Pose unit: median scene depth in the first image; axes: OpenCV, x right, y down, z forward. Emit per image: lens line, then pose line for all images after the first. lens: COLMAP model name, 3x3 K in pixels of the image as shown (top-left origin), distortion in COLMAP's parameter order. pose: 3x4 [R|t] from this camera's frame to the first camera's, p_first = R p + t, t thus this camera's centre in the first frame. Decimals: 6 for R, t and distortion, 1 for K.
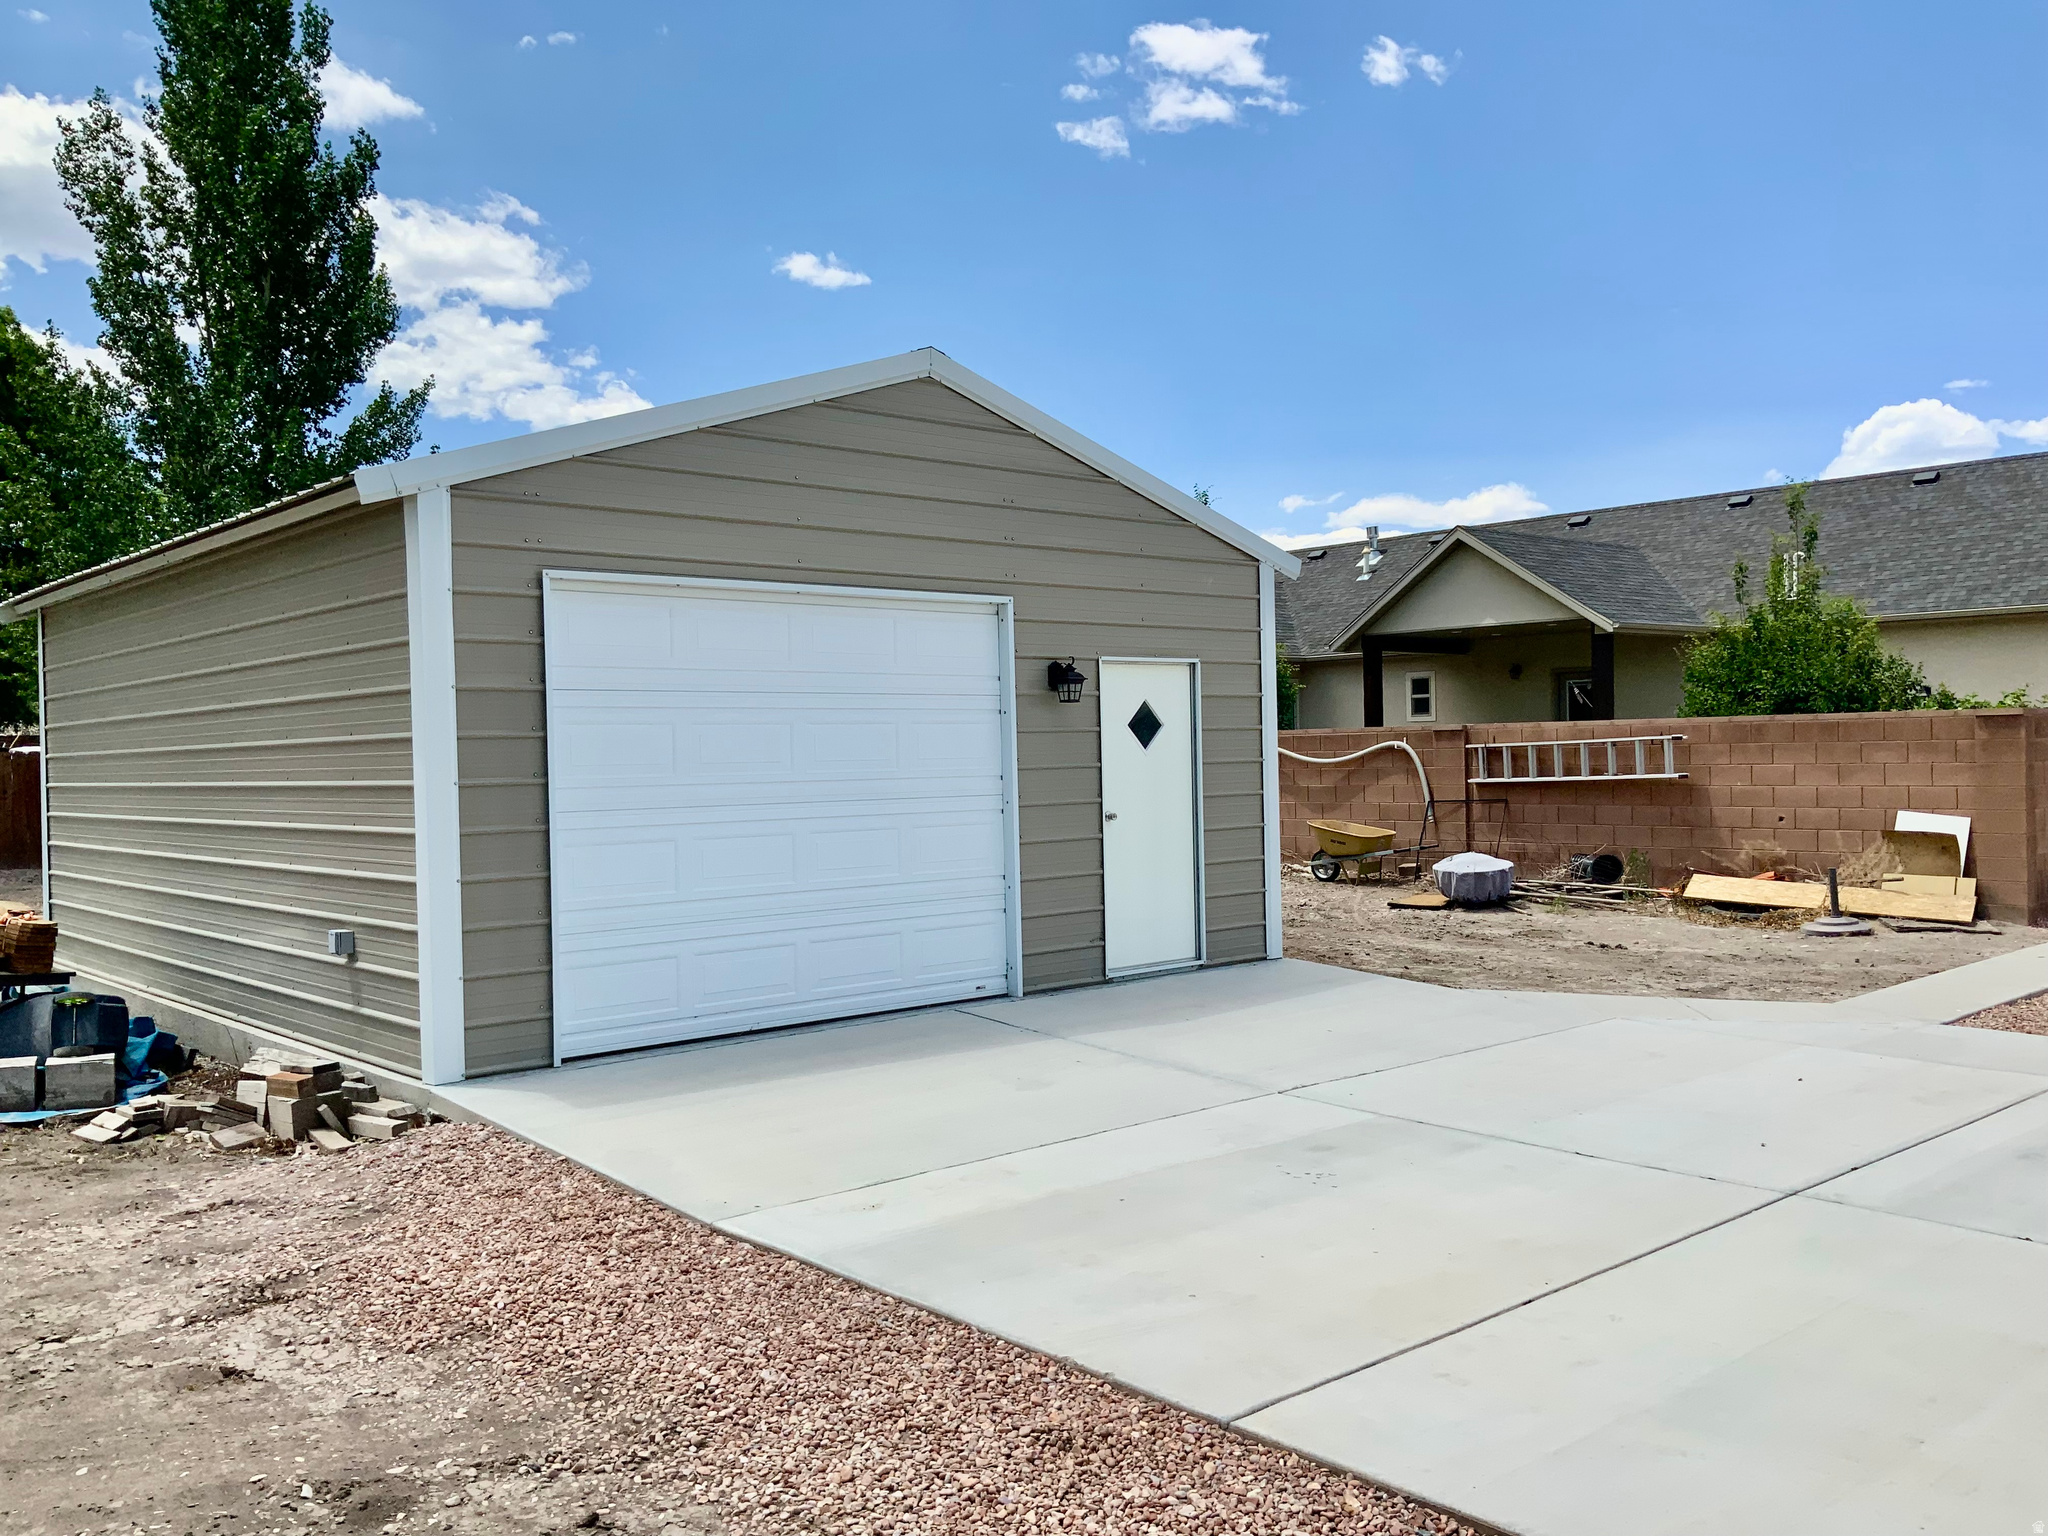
lens RADIAL K [[1696.6, 0, 1013.4], [0, 1696.6, 763.0], [0, 0, 1]] dist [0.064335, -0.115835]
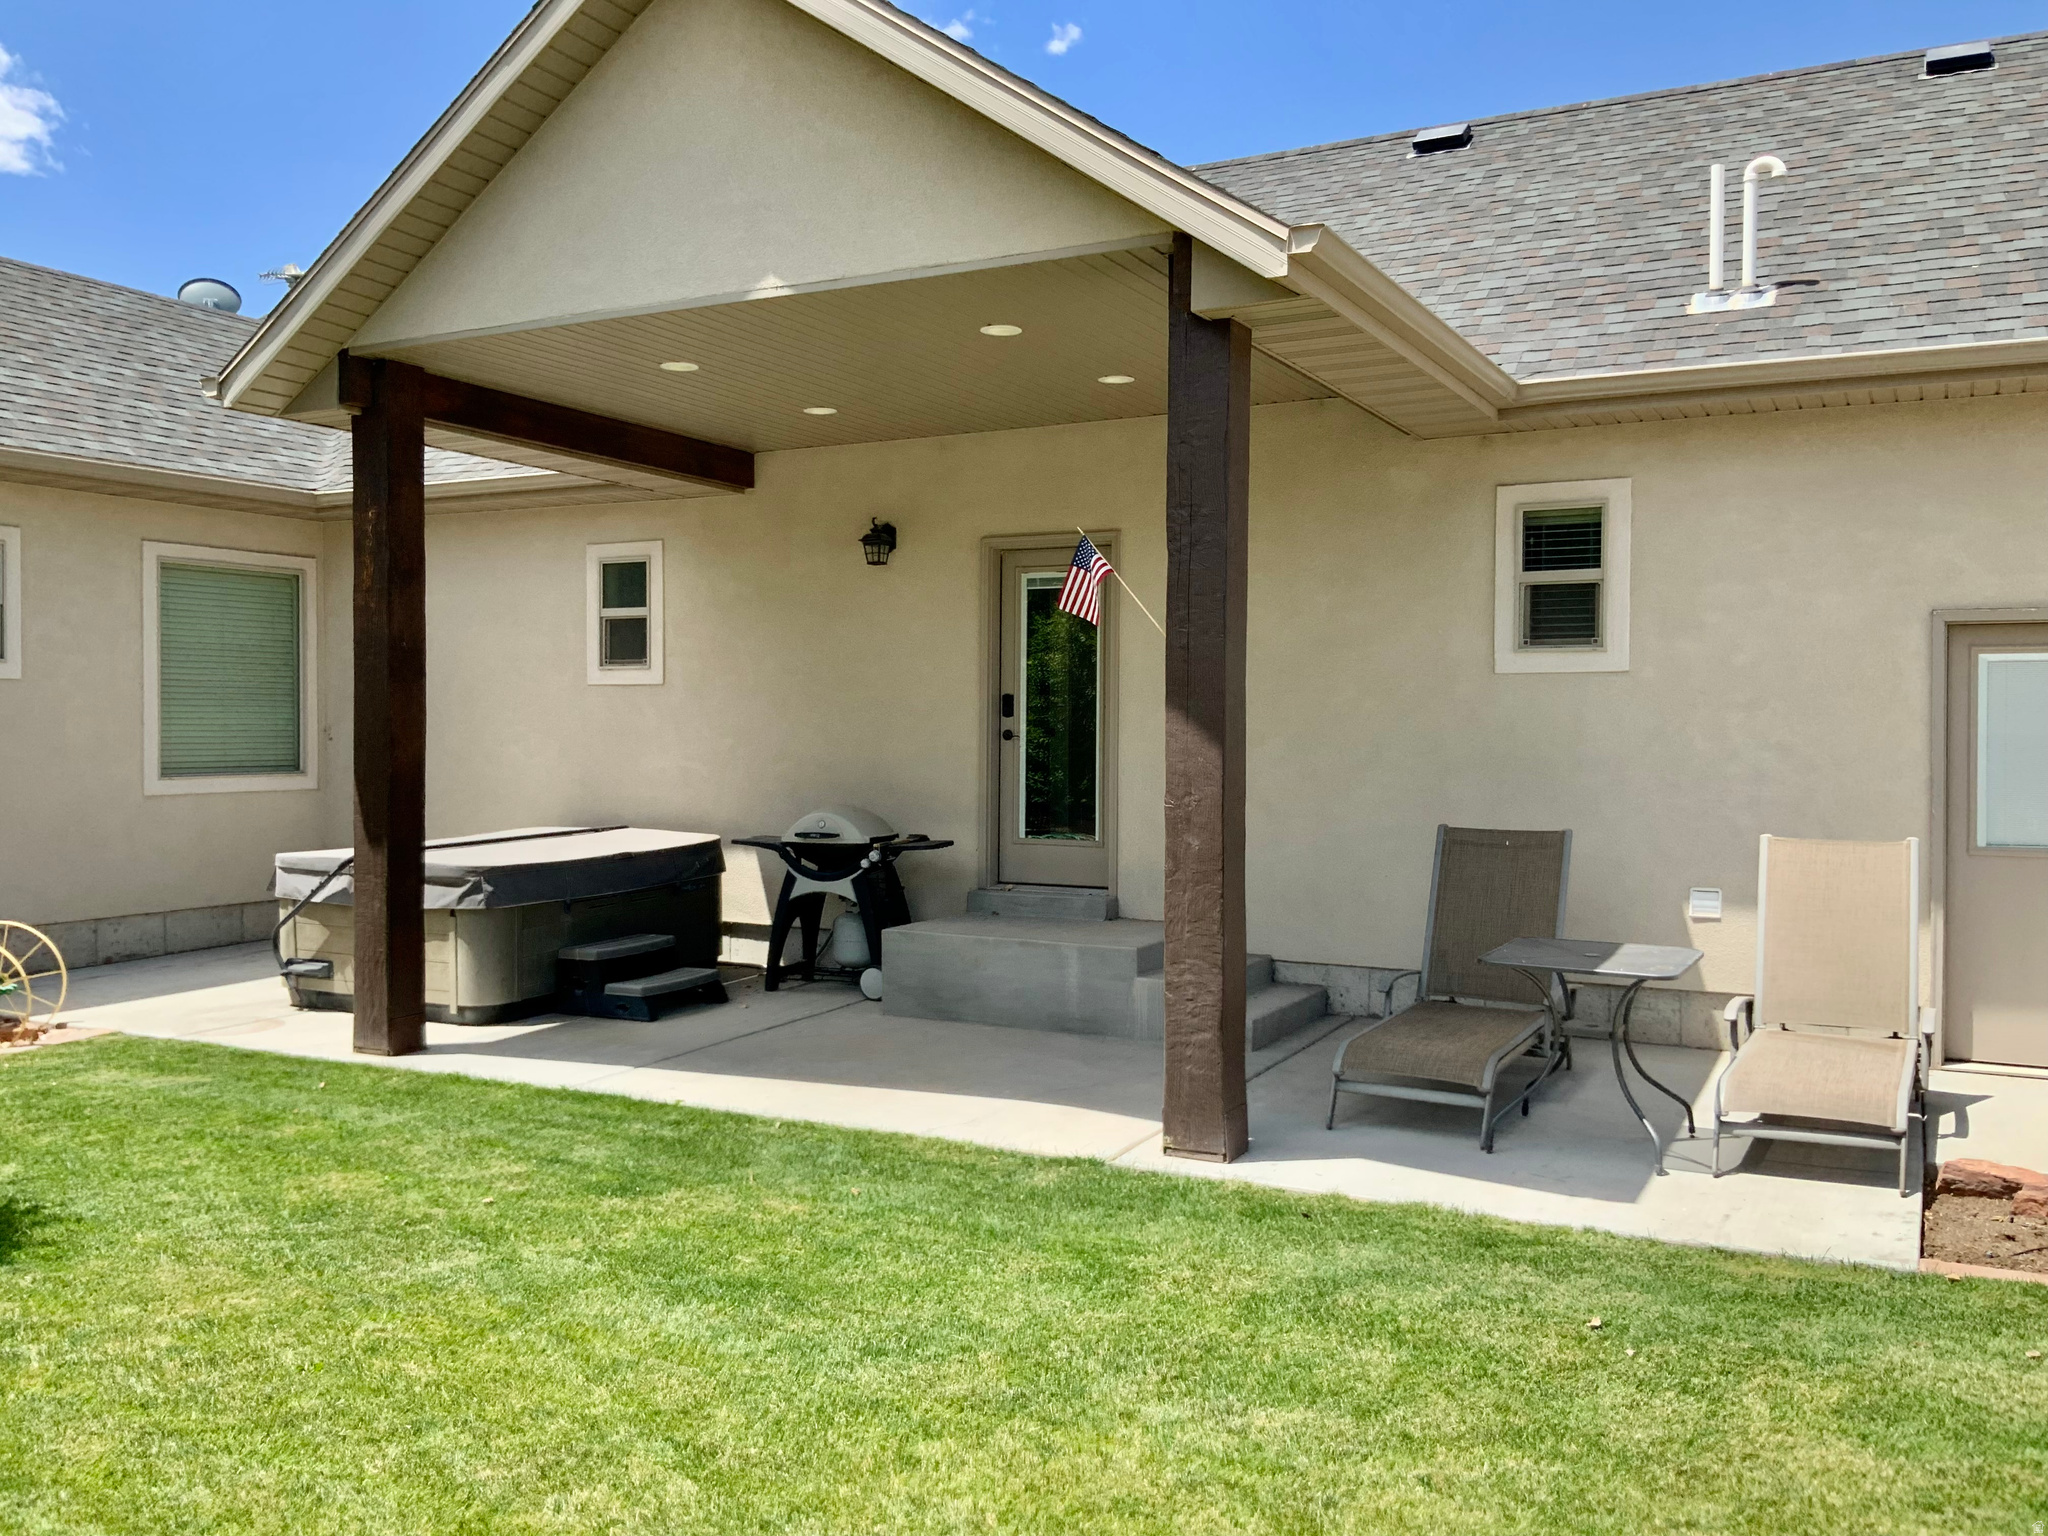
lens RADIAL K [[1696.6, 0, 1027.0], [0, 1696.6, 764.5], [0, 0, 1]] dist [0.064335, -0.115835]
pose [[0.939664, 0.012670, 0.341864, 0.428119], [-0.016875, 0.999814, 0.009330, -0.028059], [-0.341683, -0.014536, 0.939703, 1.394891]]
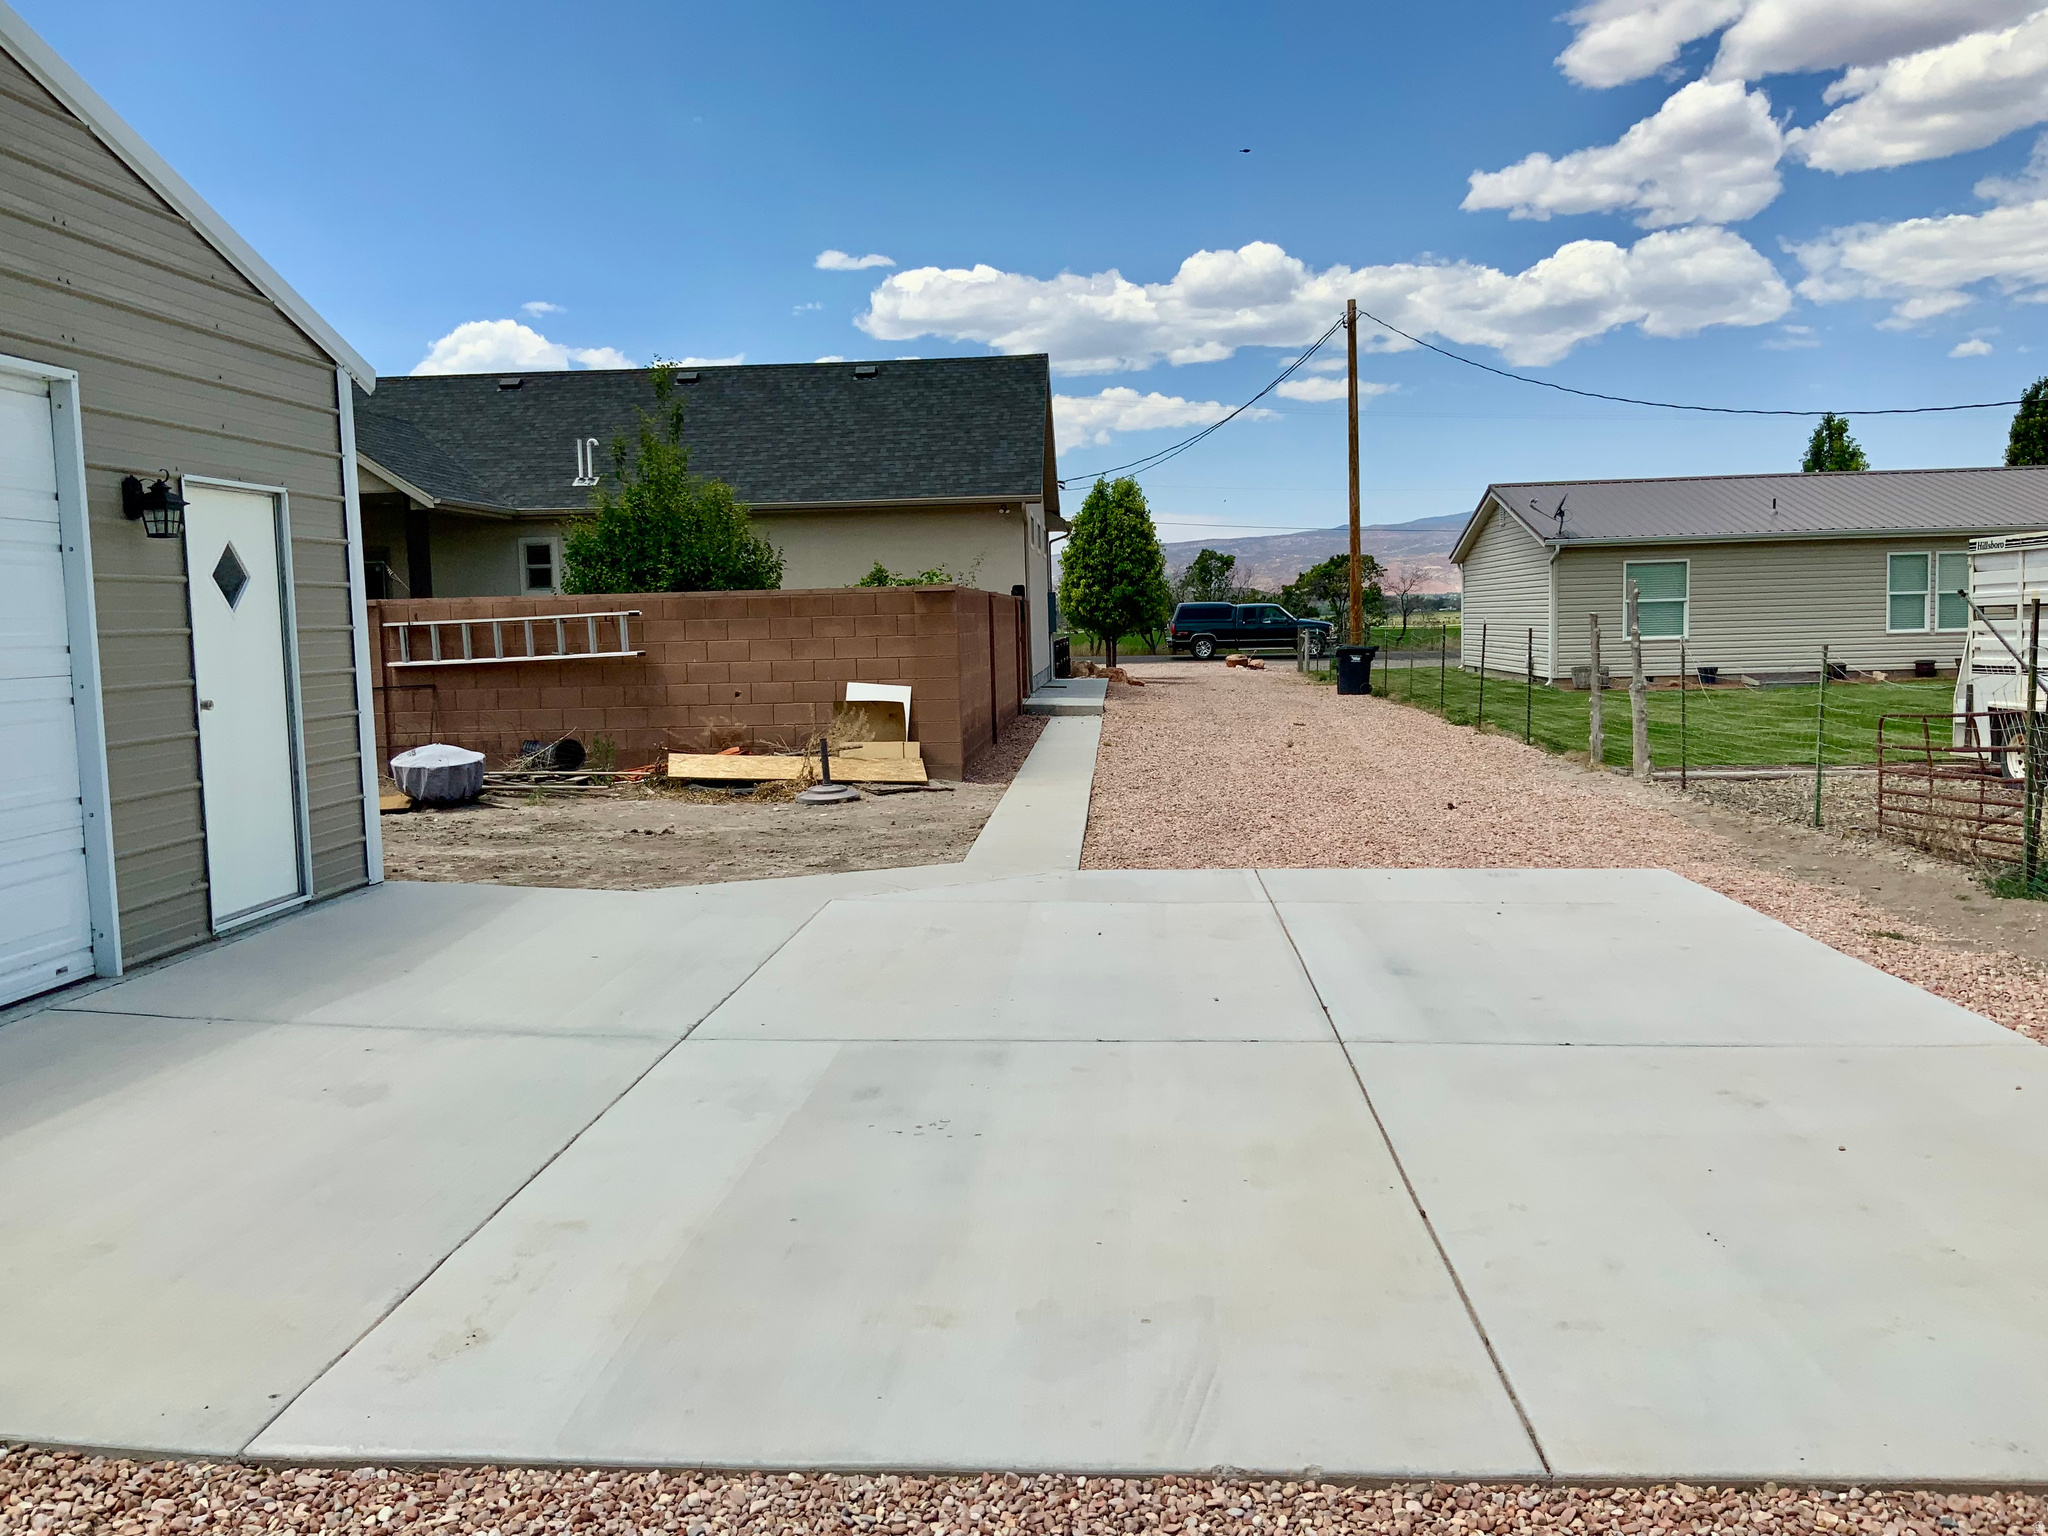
lens RADIAL K [[1696.6, 0, 1024.6], [0, 1696.6, 766.7], [0, 0, 1]] dist [0.064335, -0.115835]
pose [[0.710834, -0.060614, 0.700743, -0.142089], [0.017508, 0.997496, 0.068523, 0.010132], [-0.703142, -0.036440, 0.710115, 0.181000]]
